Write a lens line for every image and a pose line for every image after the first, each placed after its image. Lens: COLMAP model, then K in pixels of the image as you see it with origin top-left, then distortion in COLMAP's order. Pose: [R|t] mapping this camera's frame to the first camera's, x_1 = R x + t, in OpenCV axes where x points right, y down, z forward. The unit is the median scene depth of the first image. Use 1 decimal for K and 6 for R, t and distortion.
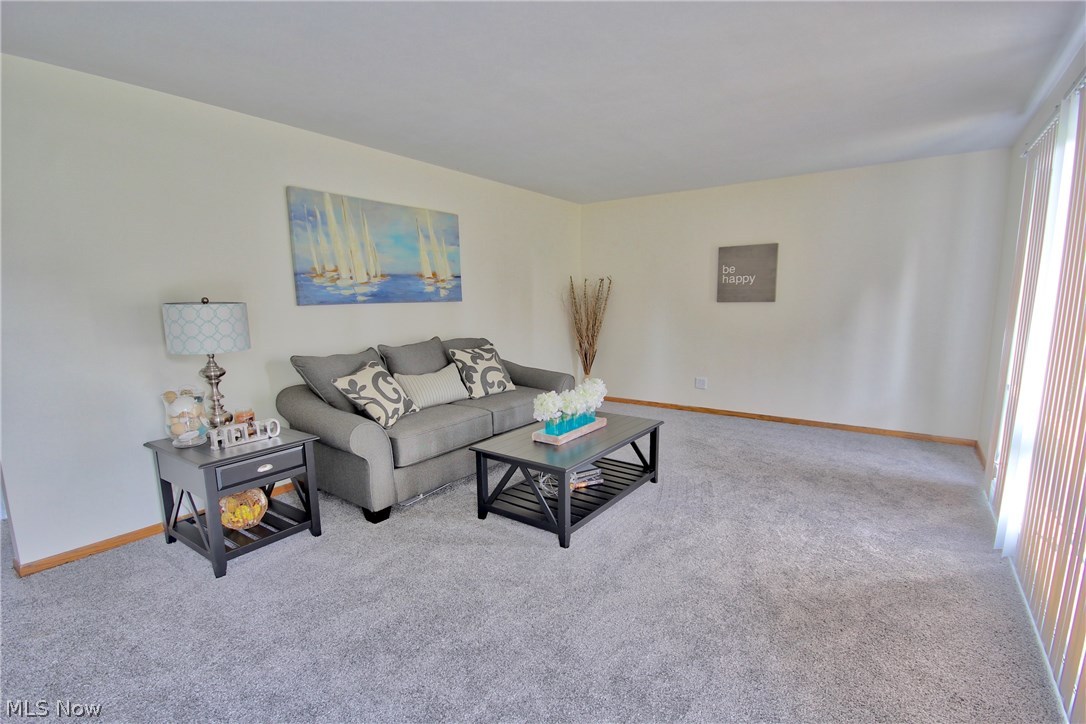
lens RADIAL K [[500.7, 0, 544.6], [0, 500.7, 377.7], [0, 0, 1]] dist [-0.004484, -0.000671]
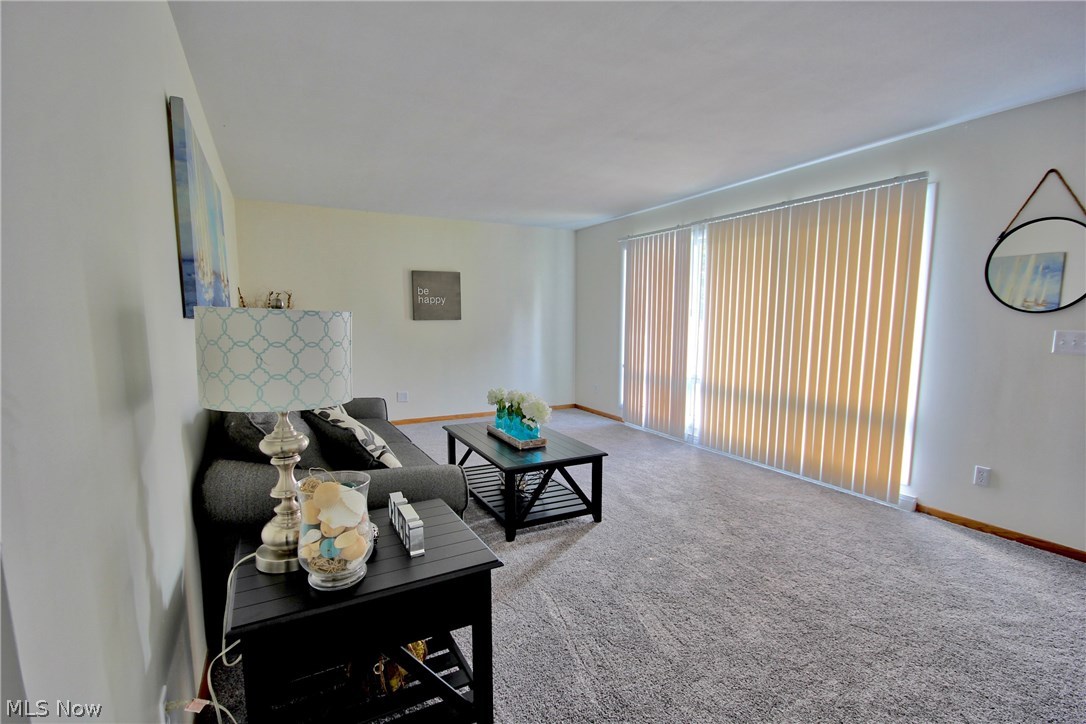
lens RADIAL K [[501.2, 0, 539.7], [0, 501.2, 374.1], [0, 0, 1]] dist [0.009915, 0.000244]
pose [[0.452295, -0.091589, 0.887153, -0.714374], [0.138657, 0.989839, 0.031499, -0.042693], [-0.881024, 0.108763, 0.460399, 0.368911]]
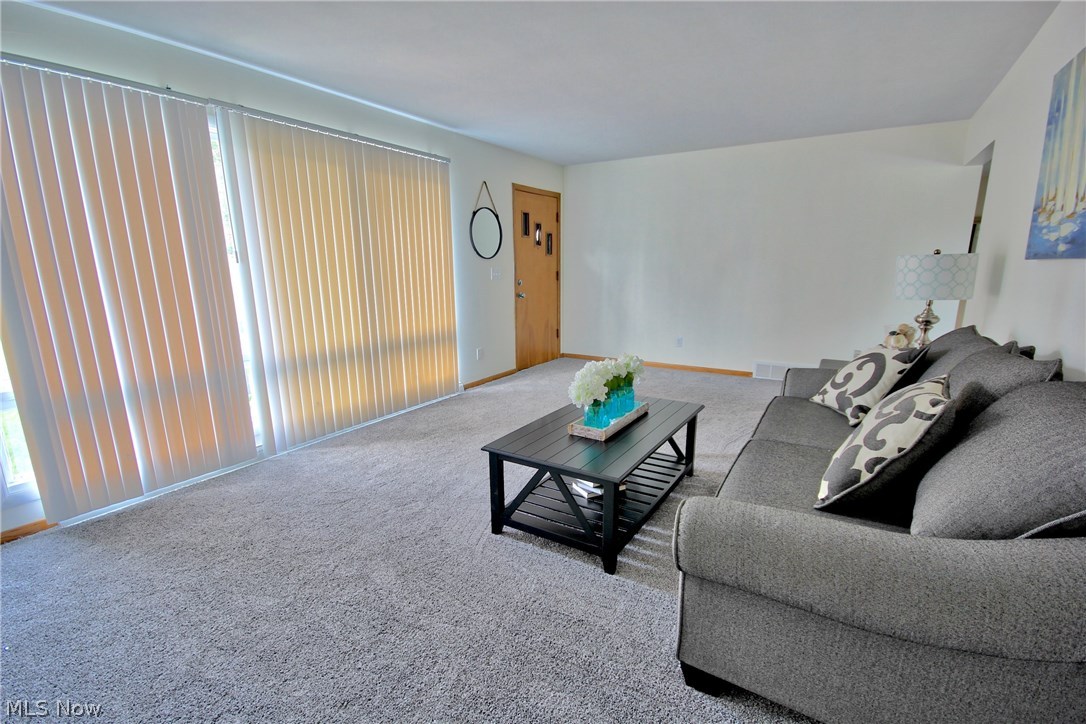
lens RADIAL K [[507.1, 0, 547.1], [0, 507.1, 374.8], [0, 0, 1]] dist [-0.001114, -0.000464]
pose [[-0.997366, 0.031632, -0.065280, 0.176768], [0.004813, 0.926790, 0.375549, -0.228186], [0.072380, 0.374246, -0.924501, 1.444097]]
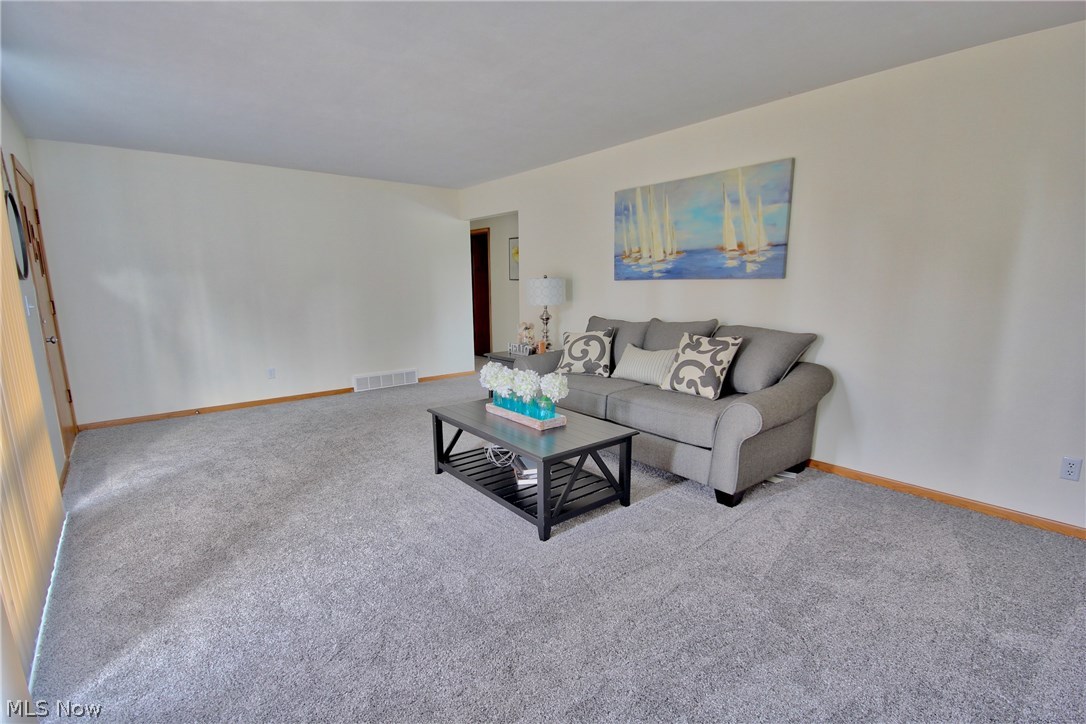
lens RADIAL K [[500.7, 0, 544.6], [0, 500.7, 377.7], [0, 0, 1]] dist [-0.004484, -0.000671]
pose [[-0.258915, 0.194621, -0.946090, 0.777454], [-0.146268, 0.960294, 0.237572, -0.163194], [0.954761, 0.199894, -0.220168, 1.029263]]
